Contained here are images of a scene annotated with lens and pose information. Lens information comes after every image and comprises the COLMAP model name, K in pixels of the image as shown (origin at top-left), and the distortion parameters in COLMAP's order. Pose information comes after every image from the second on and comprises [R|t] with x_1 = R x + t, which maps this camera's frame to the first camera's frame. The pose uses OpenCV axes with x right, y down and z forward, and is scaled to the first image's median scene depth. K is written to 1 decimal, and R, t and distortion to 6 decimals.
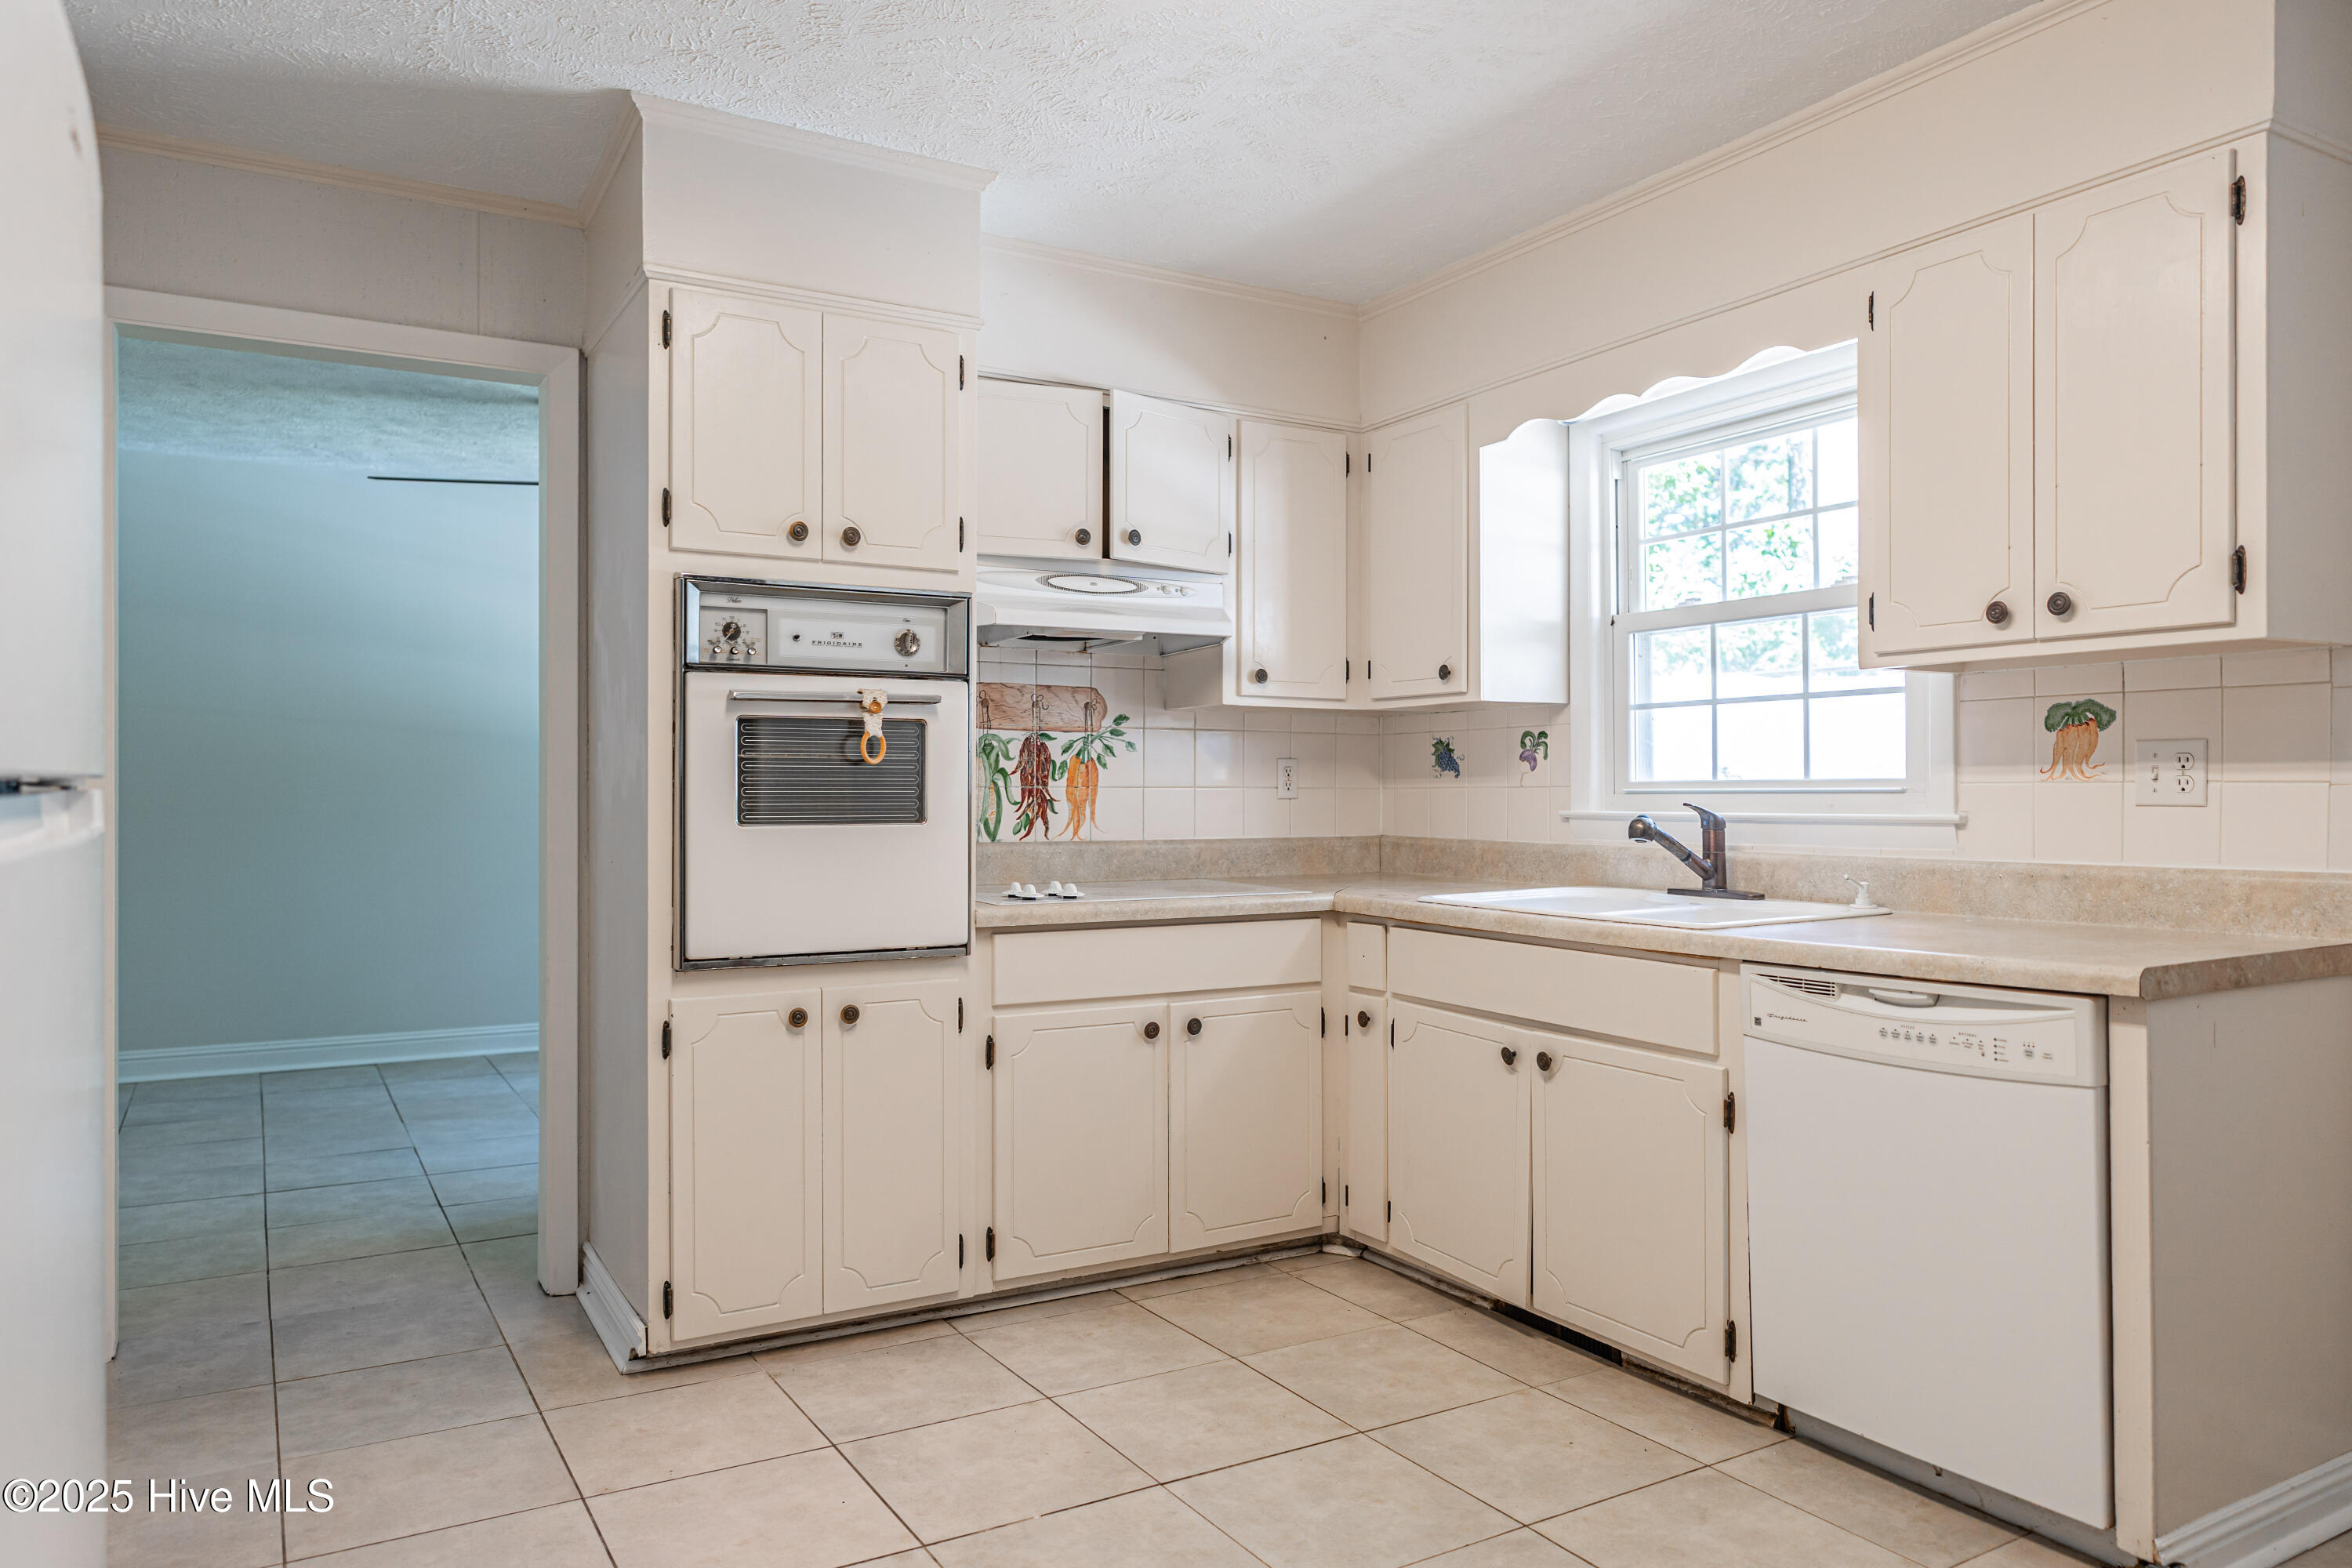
lens RADIAL K [[1567.2, 0, 1160.7], [0, 1567.2, 788.1], [0, 0, 1]] dist [-0.005712, 0.006121]
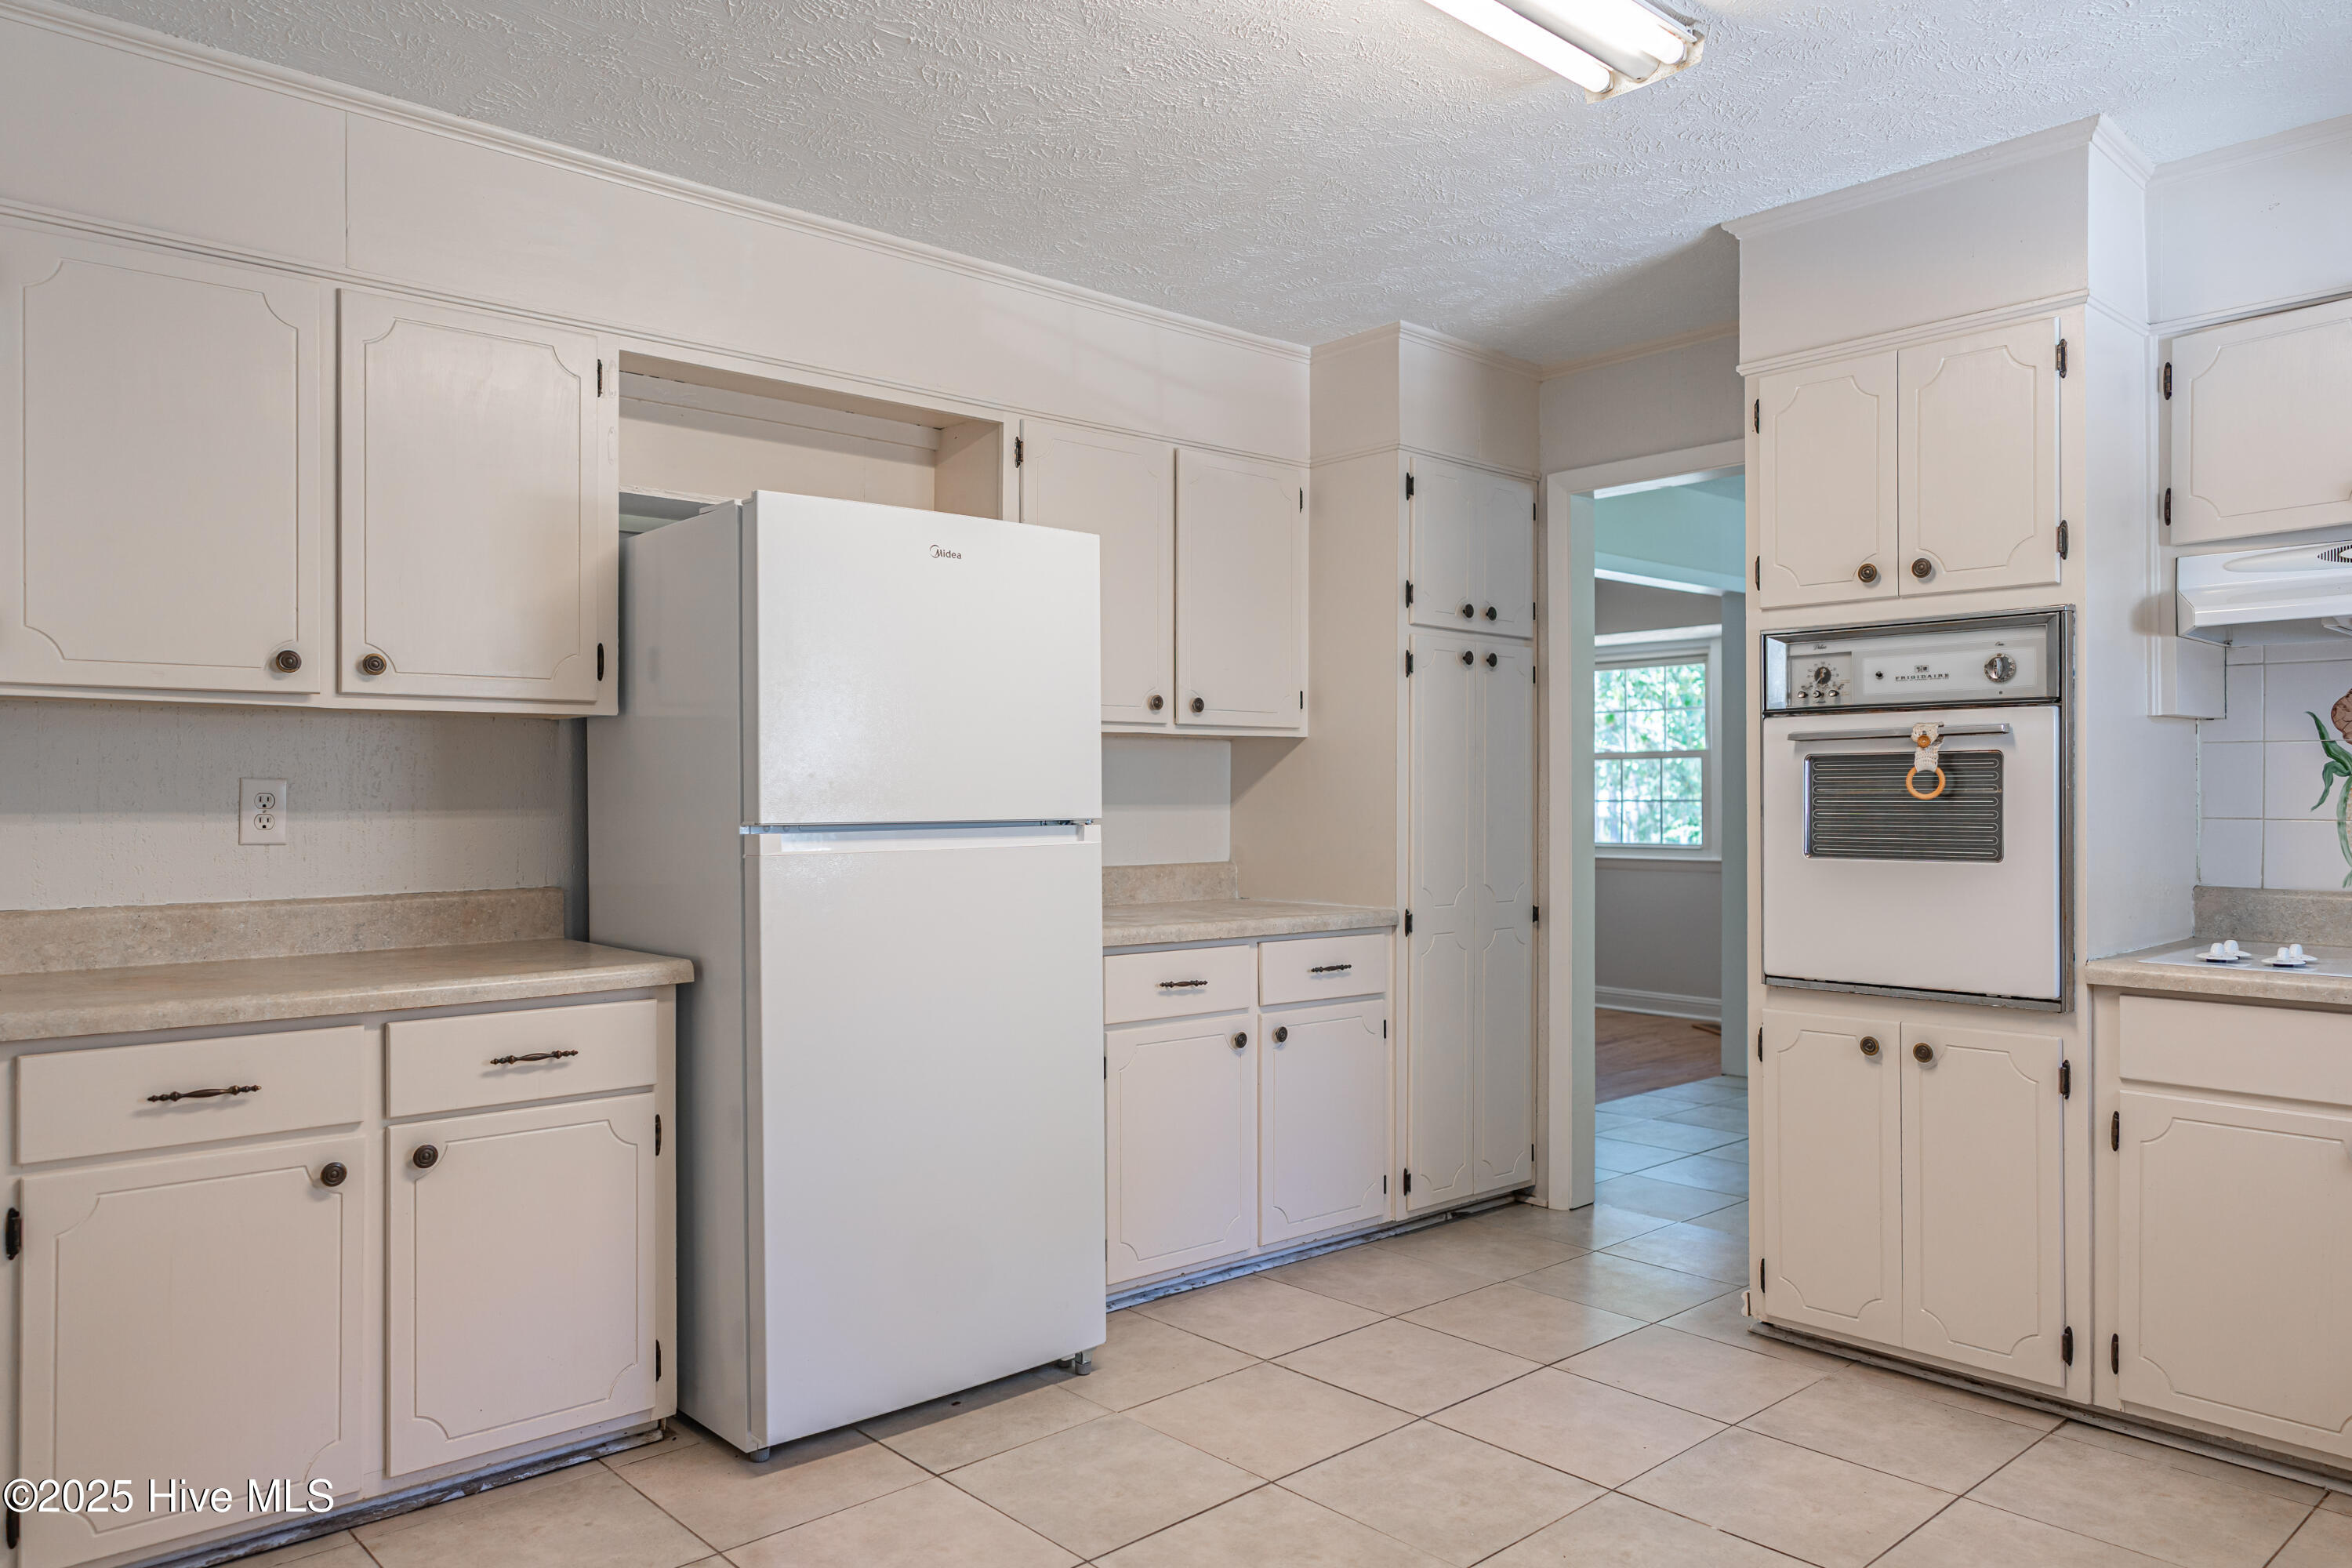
lens RADIAL K [[1580.2, 0, 1170.4], [0, 1580.2, 795.9], [0, 0, 1]] dist [-0.001982, 0.004354]
pose [[0.204312, -0.002185, -0.978903, 0.675306], [0.001769, 0.999997, -0.001862, -0.016060], [0.978904, -0.001351, 0.204315, 0.332366]]
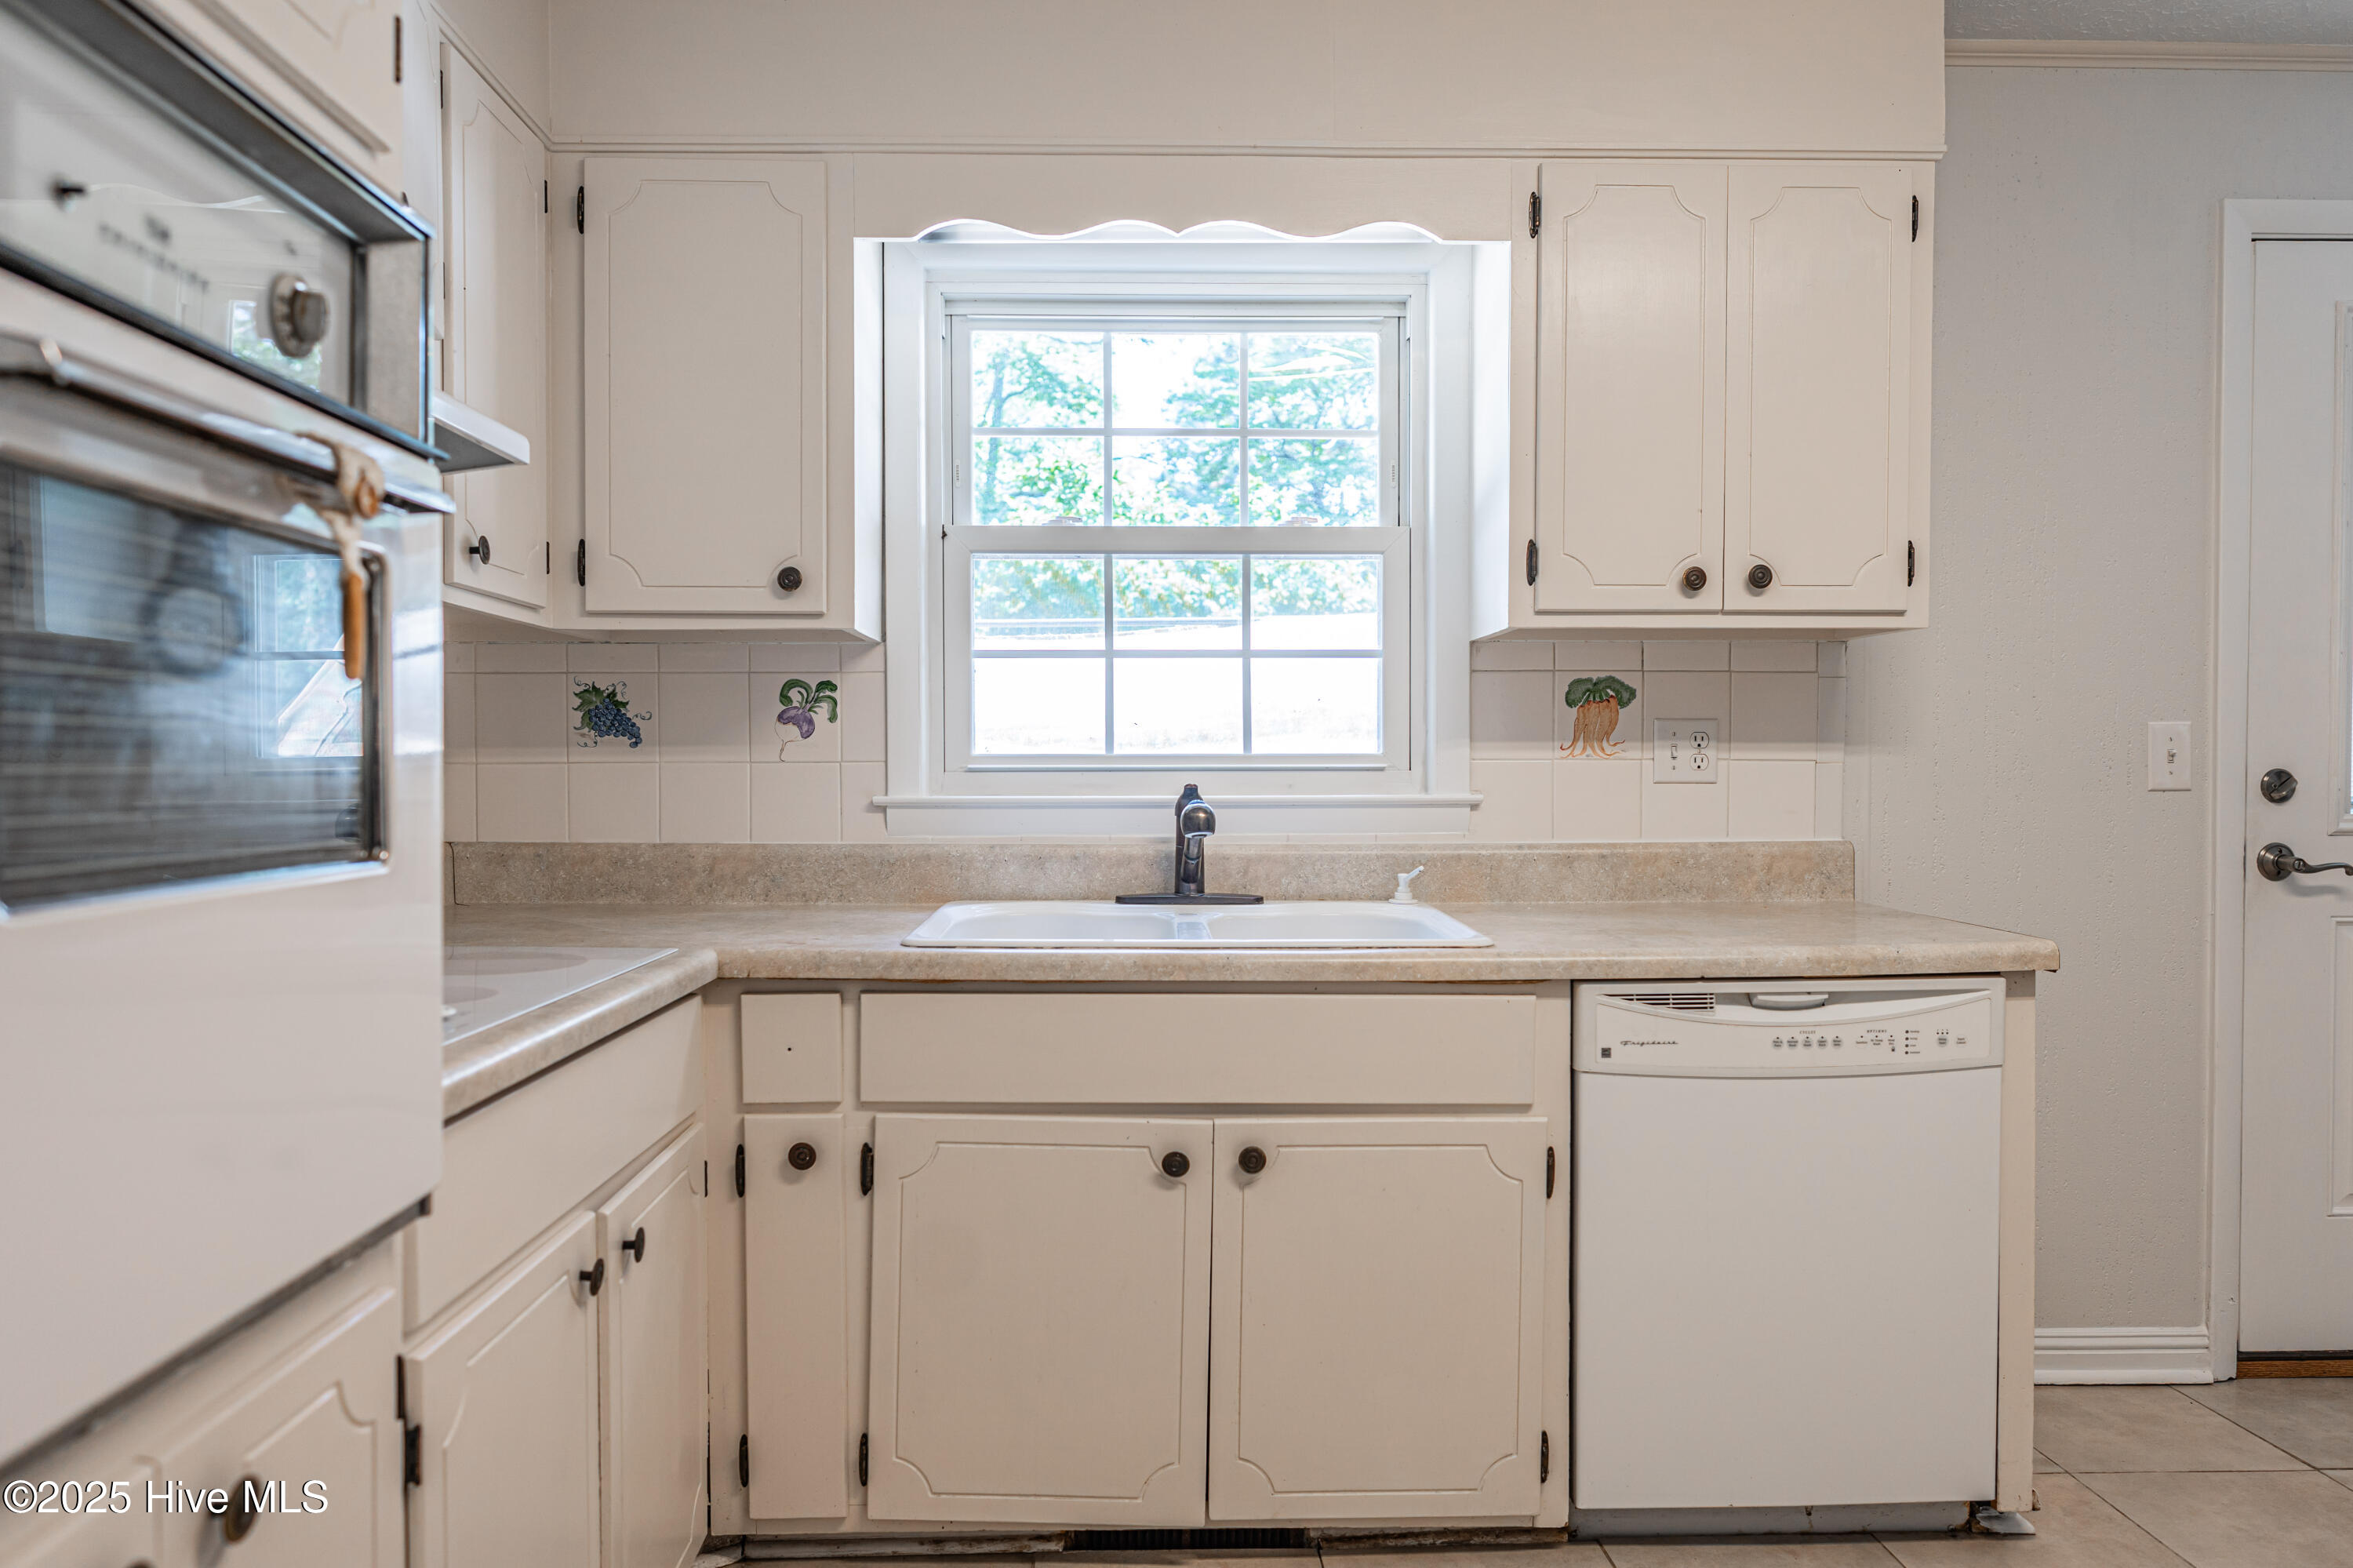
lens RADIAL K [[1576.0, 0, 1163.0], [0, 1576.0, 793.4], [0, 0, 1]] dist [-0.006345, 0.000952]
pose [[0.470595, -0.013058, 0.882253, -0.378387], [-0.002406, 0.999868, 0.016082, 0.001955], [-0.882346, -0.009691, 0.470501, 0.700247]]
